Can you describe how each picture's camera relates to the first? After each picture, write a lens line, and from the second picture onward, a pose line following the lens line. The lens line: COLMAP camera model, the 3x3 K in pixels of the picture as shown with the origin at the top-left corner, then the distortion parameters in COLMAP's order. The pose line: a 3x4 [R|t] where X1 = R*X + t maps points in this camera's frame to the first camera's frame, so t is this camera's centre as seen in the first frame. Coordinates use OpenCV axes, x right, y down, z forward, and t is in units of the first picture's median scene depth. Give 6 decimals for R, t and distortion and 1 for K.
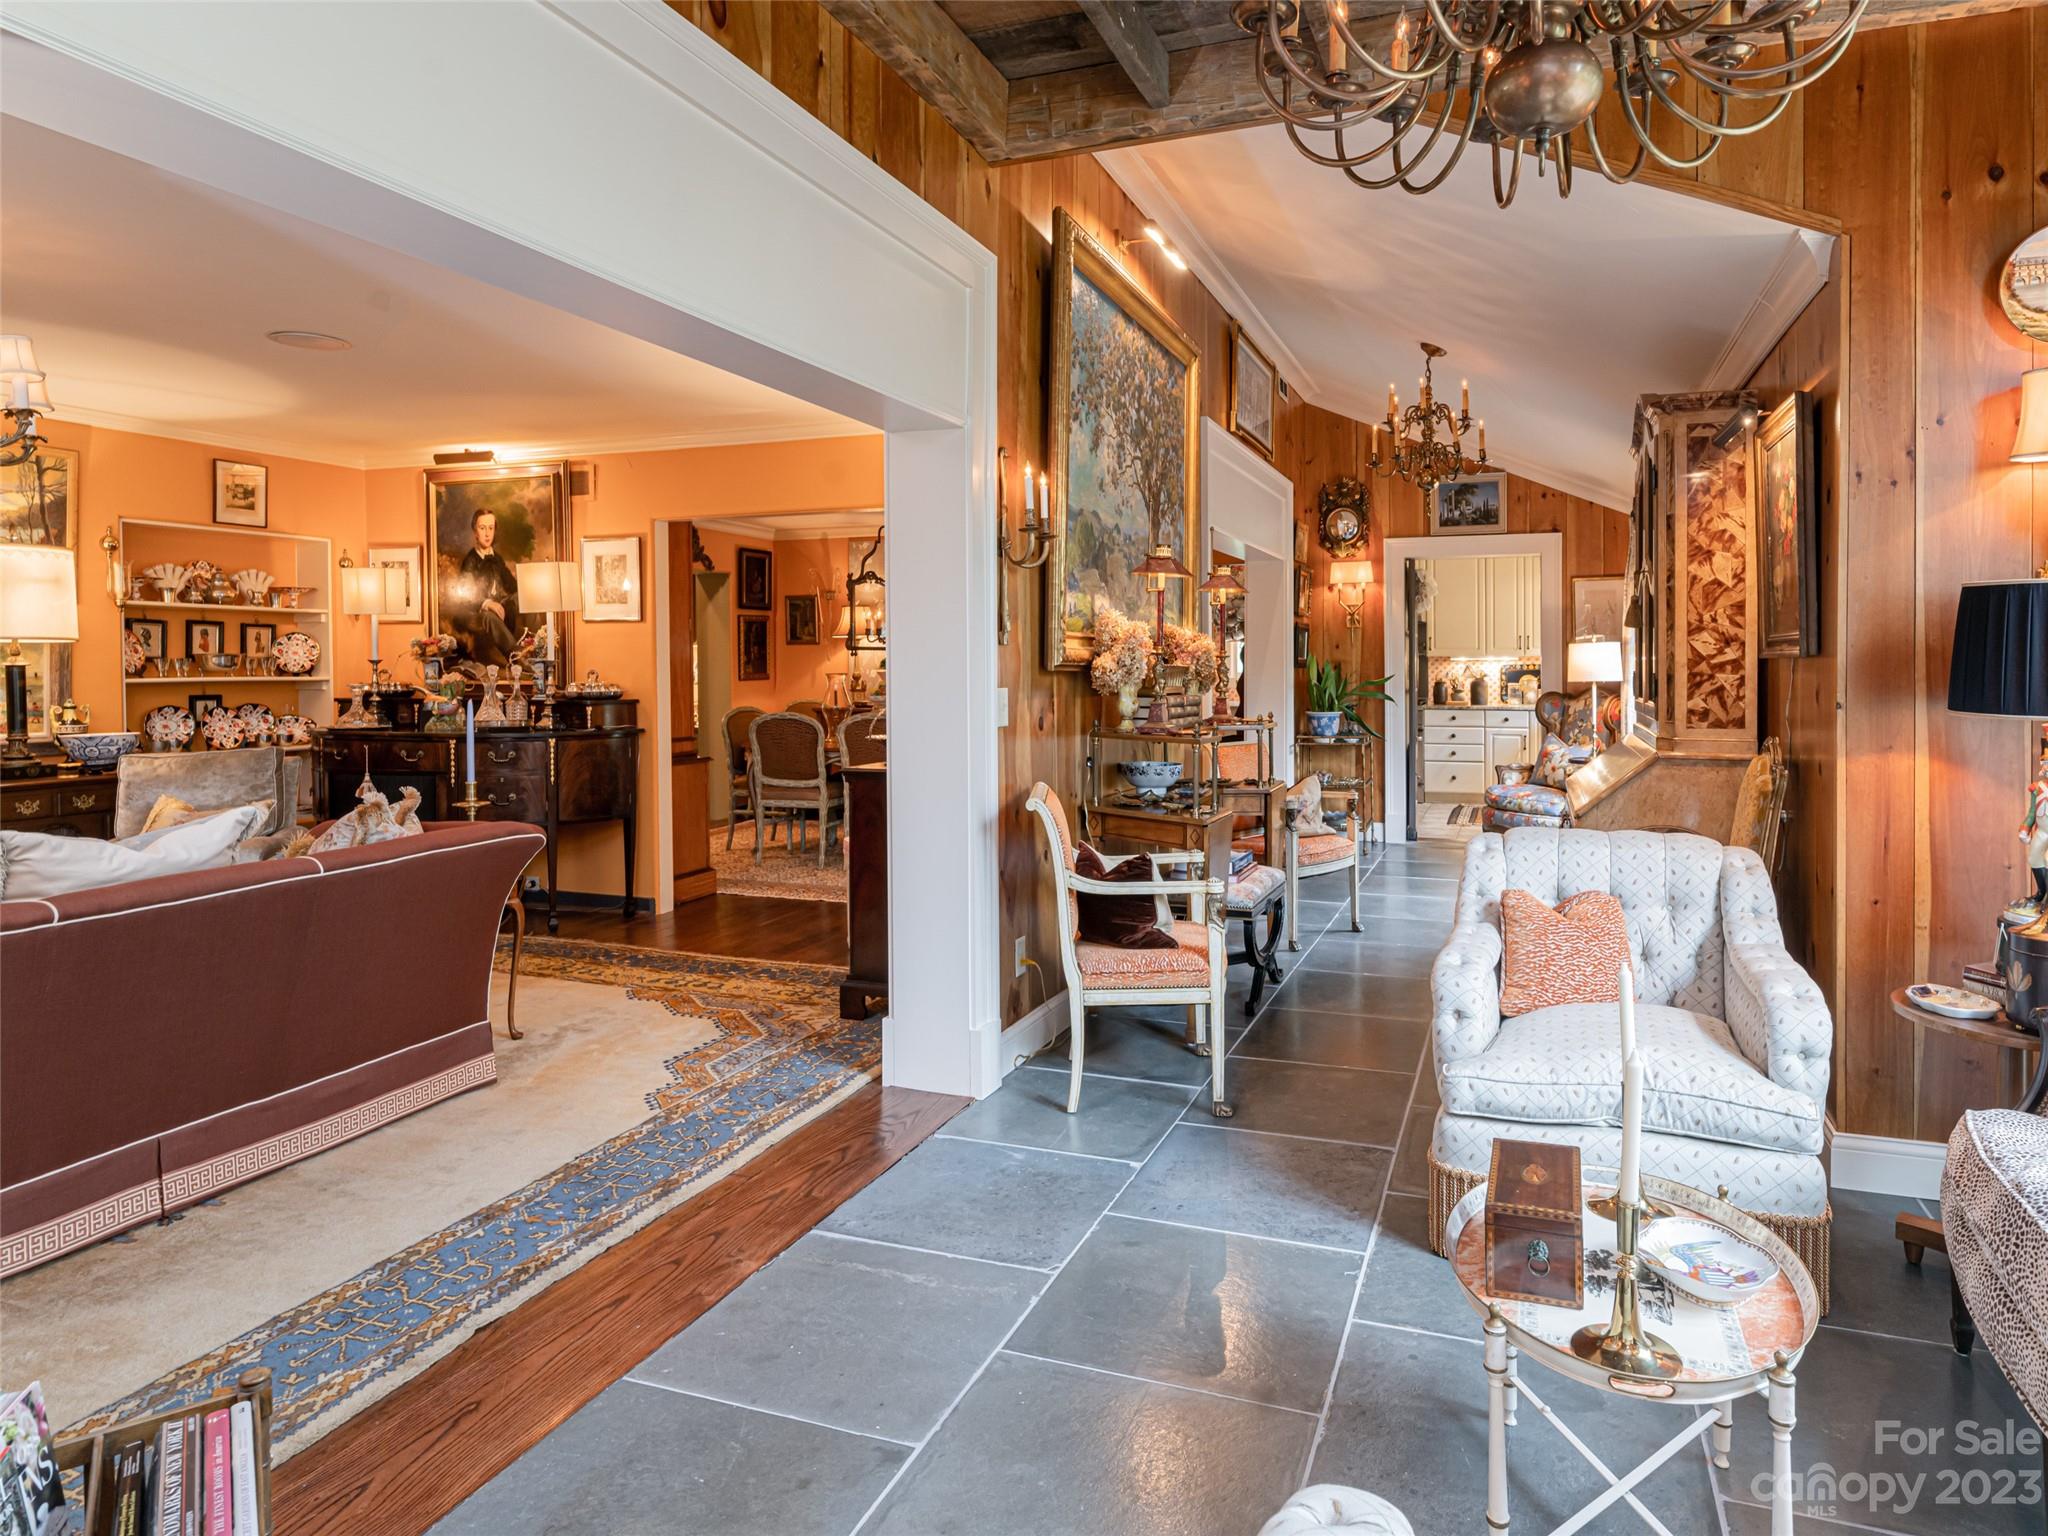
lens RADIAL K [[1236.8, 0, 1029.1], [0, 1236.8, 687.4], [0, 0, 1]] dist [-0.001310, 0.000911]
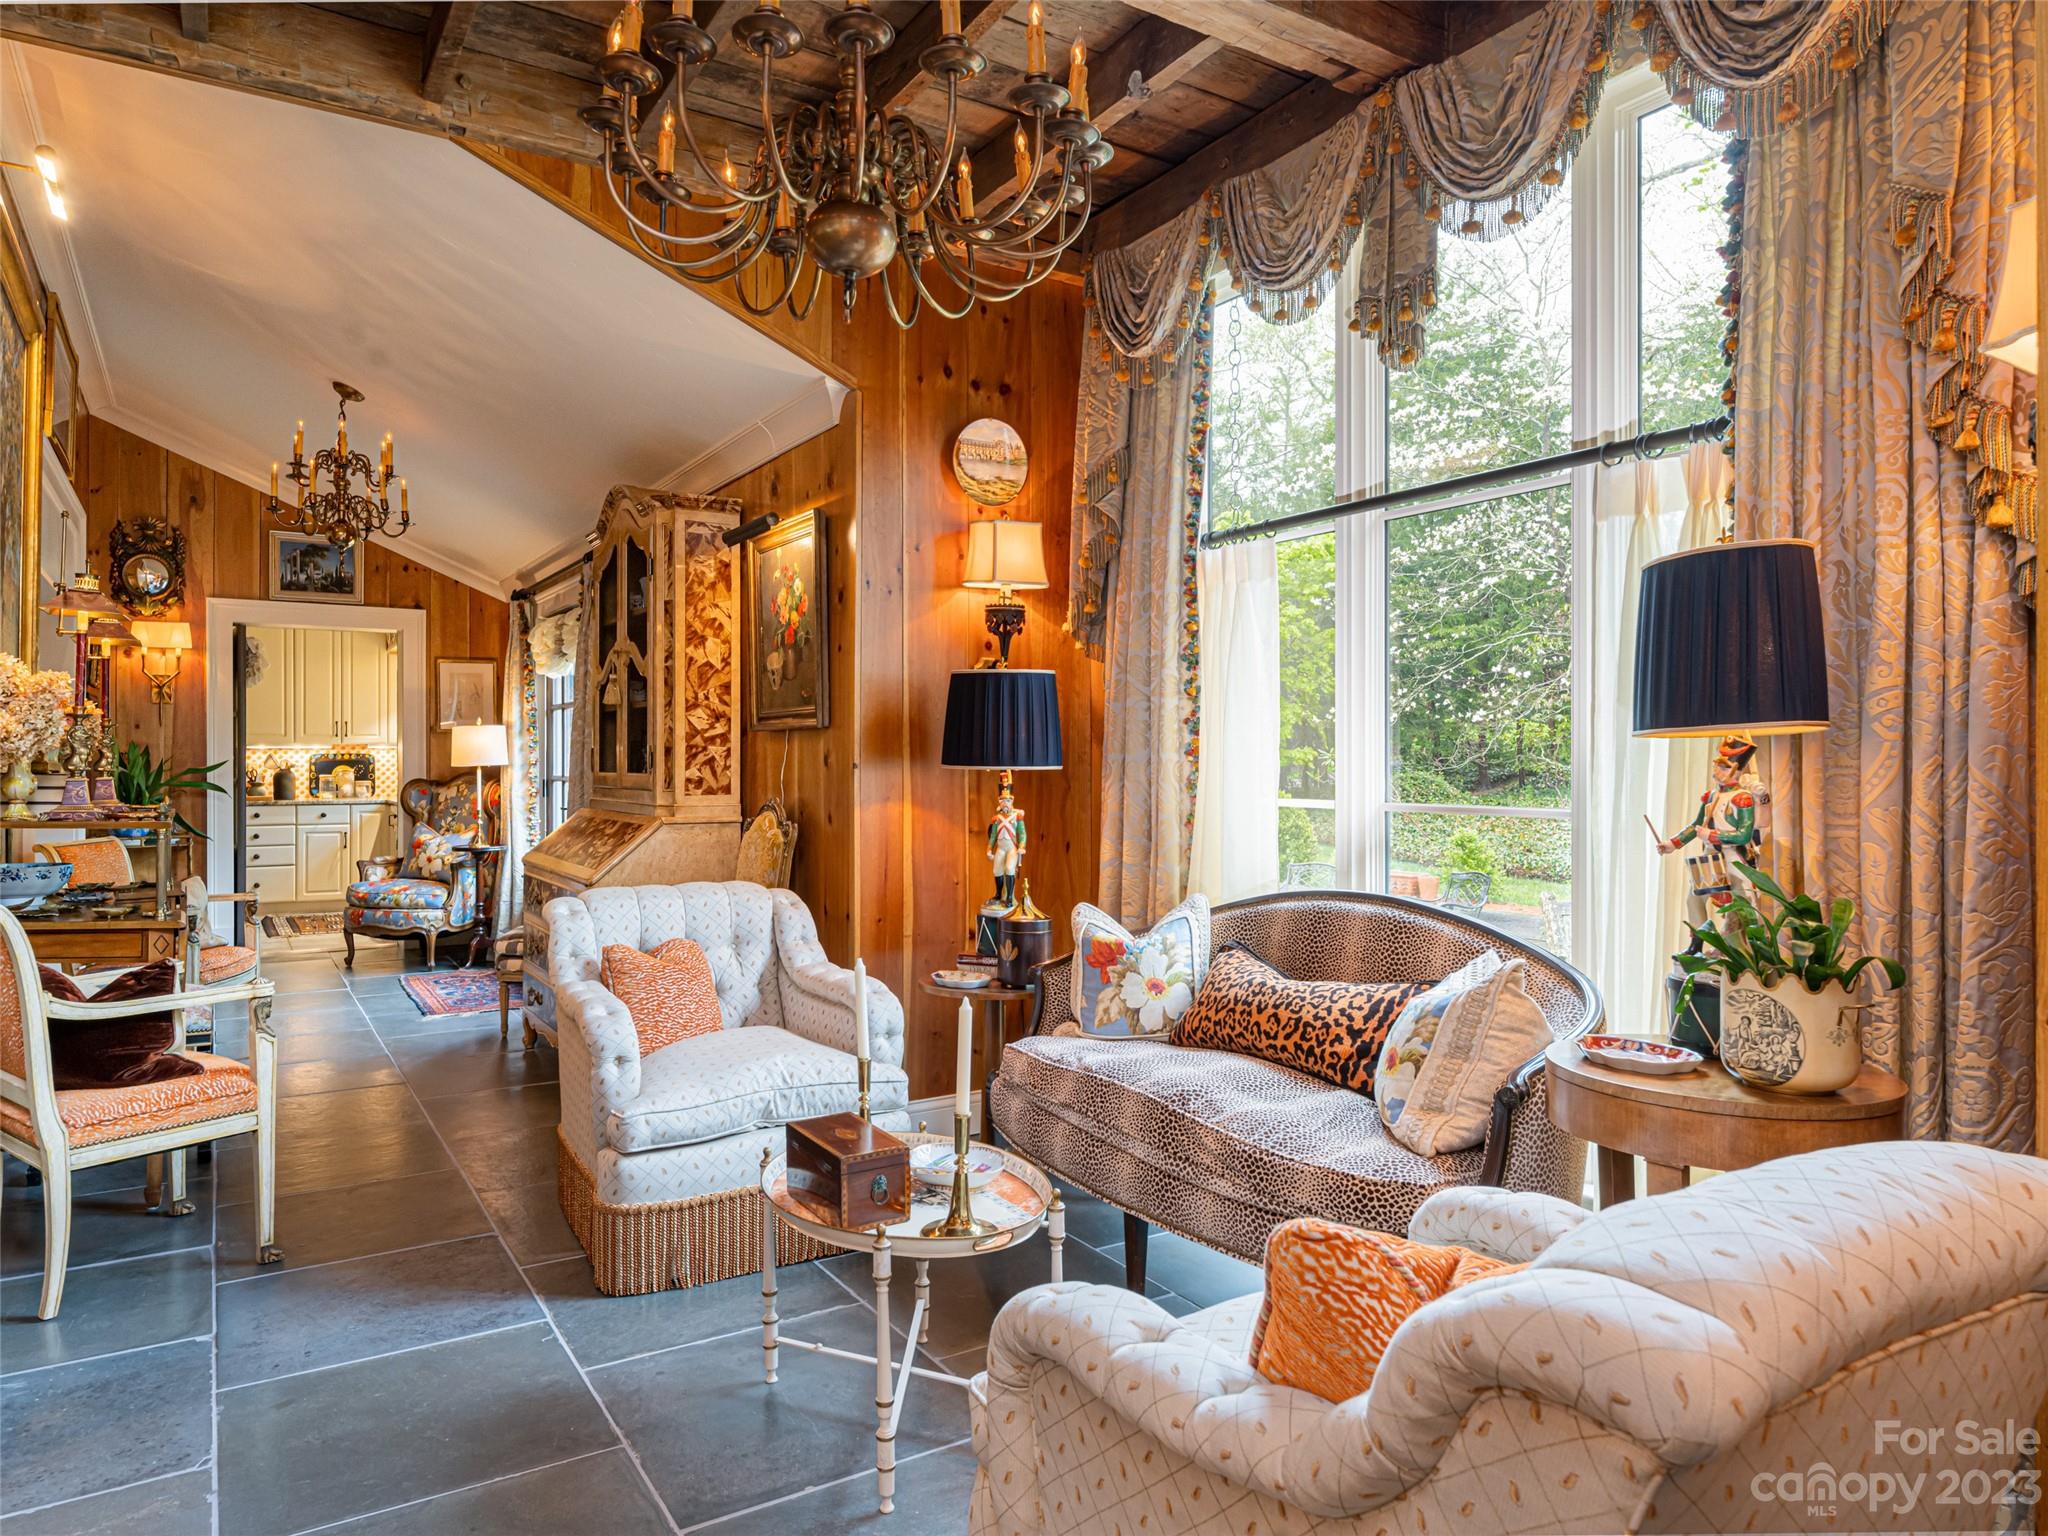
lens RADIAL K [[1356.8, 0, 1024.0], [0, 1356.8, 768.0], [0, 0, 1]] dist [0.001724, -0.001340]
pose [[0.605753, 0.001048, 0.795652, -0.249938], [0.012142, 0.999871, -0.010560, 0.025313], [-0.795560, 0.016057, 0.605662, 0.027304]]
